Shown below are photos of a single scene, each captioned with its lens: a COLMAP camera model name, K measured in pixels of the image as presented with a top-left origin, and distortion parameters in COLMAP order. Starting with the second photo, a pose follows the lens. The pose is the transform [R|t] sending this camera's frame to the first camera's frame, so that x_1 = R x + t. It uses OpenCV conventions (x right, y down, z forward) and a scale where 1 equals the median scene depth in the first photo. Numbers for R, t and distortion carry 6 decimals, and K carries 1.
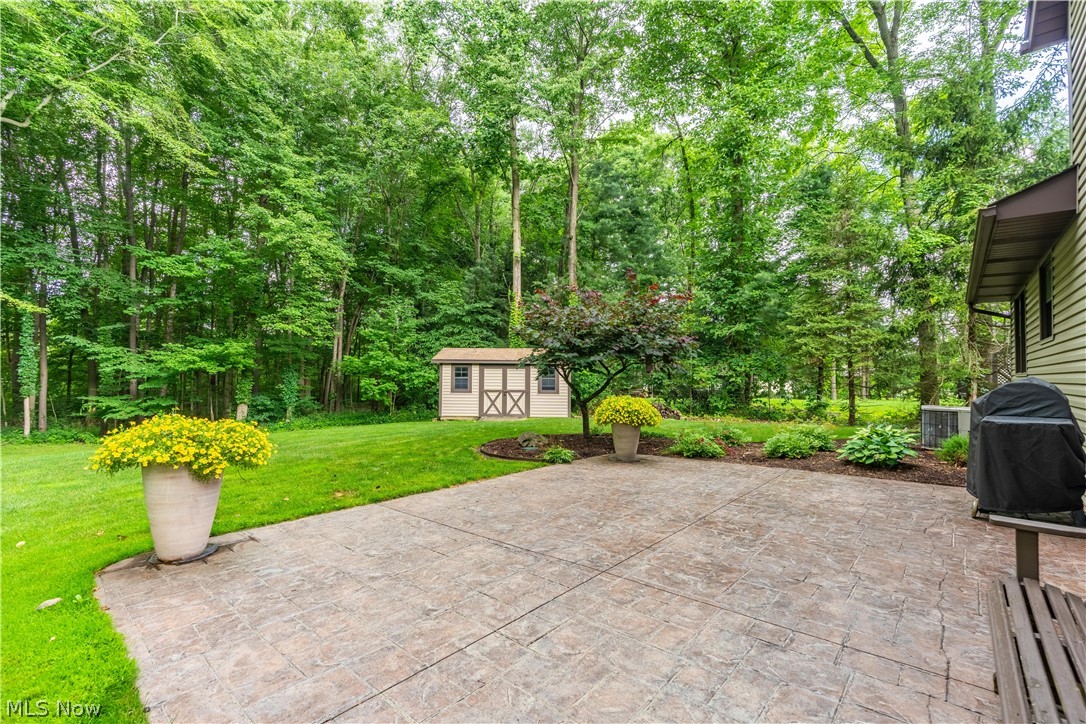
lens RADIAL K [[491.7, 0, 543.0], [0, 491.7, 362.0], [0, 0, 1]] dist [-0.004018, 0.000080]
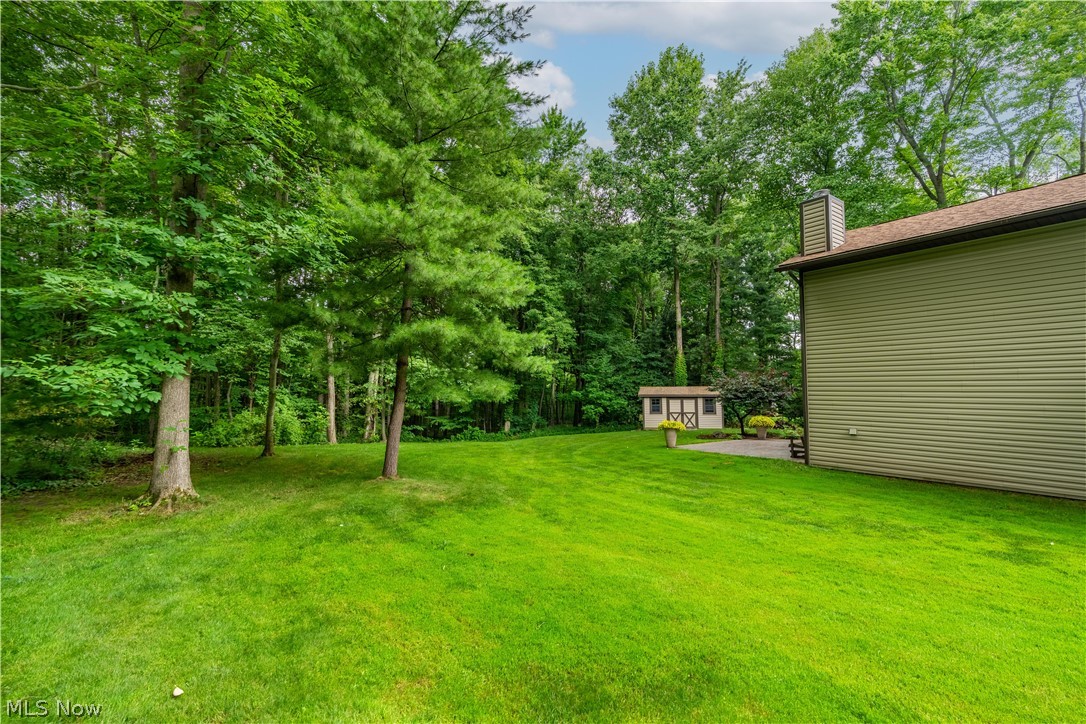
lens RADIAL K [[489.4, 0, 543.0], [0, 489.4, 362.0], [0, 0, 1]] dist [-0.000980, 0.001327]
pose [[0.970591, -0.027344, -0.239178, -0.136175], [0.018052, 0.998998, -0.040953, -0.055918], [0.240058, 0.035431, 0.970112, -0.759293]]
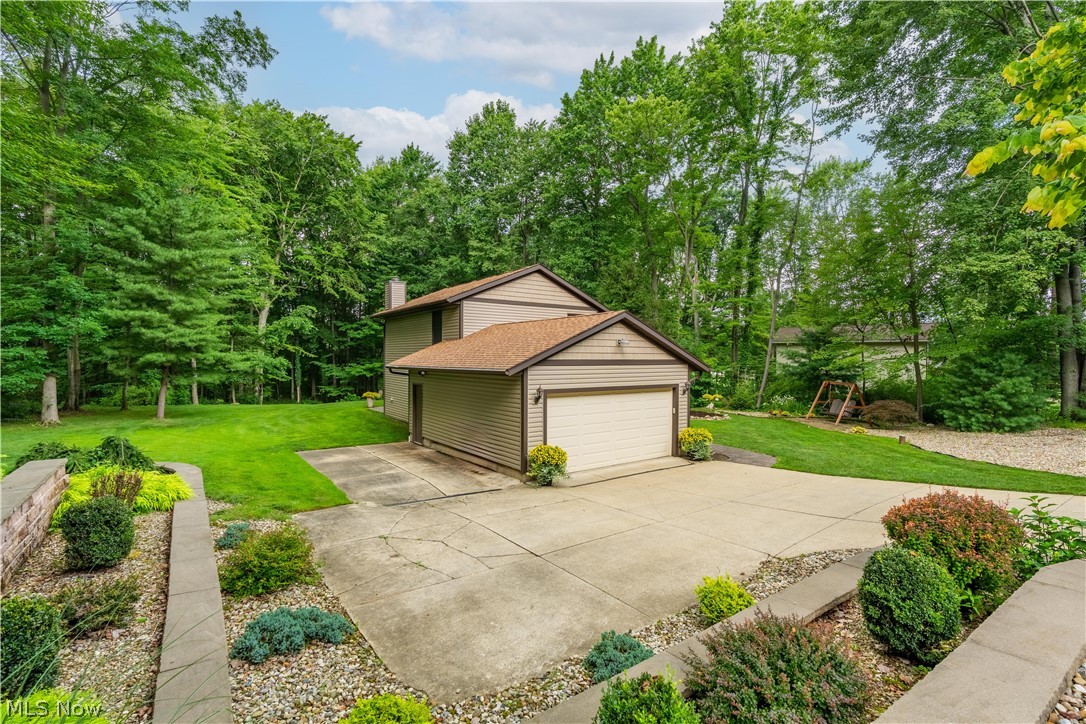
lens RADIAL K [[489.4, 0, 543.0], [0, 489.4, 362.0], [0, 0, 1]] dist [-0.000980, 0.001327]
pose [[0.971534, -0.010919, -0.236647, 0.792624], [0.018119, 0.999436, 0.028272, -0.111221], [0.236205, -0.031755, 0.971184, -1.229398]]
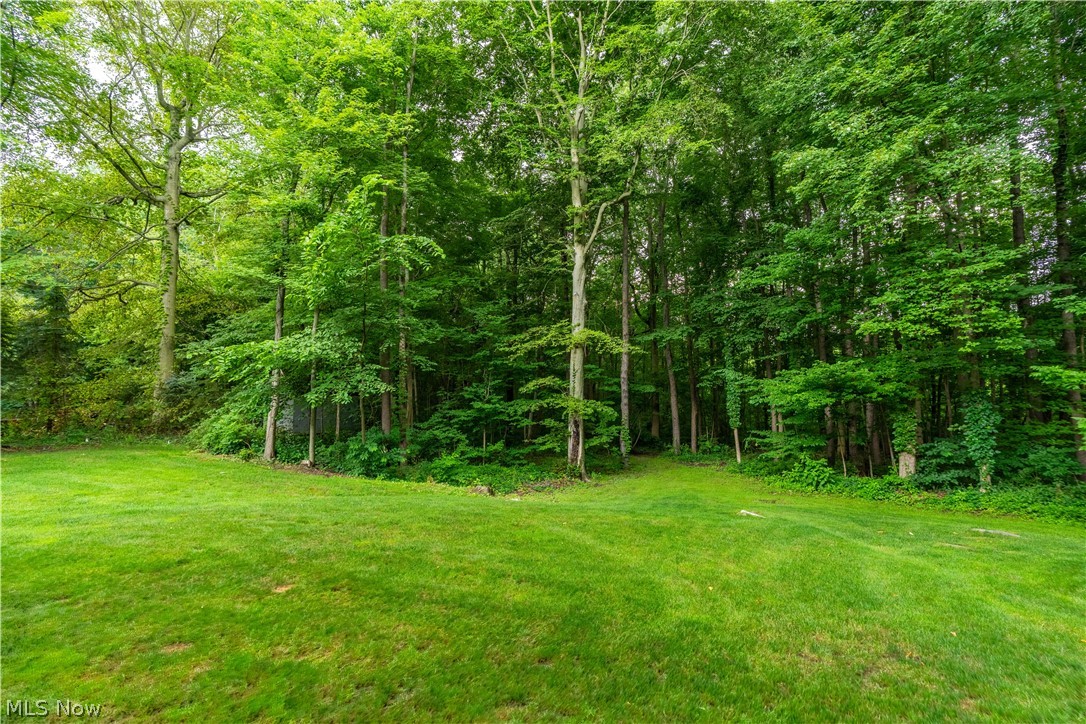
lens RADIAL K [[489.4, 0, 543.0], [0, 489.4, 362.0], [0, 0, 1]] dist [-0.000980, 0.001327]
pose [[0.038340, -0.091440, -0.995072, 0.032291], [0.042016, 0.995071, -0.089821, 0.005186], [0.998381, -0.038365, 0.041993, 0.652890]]
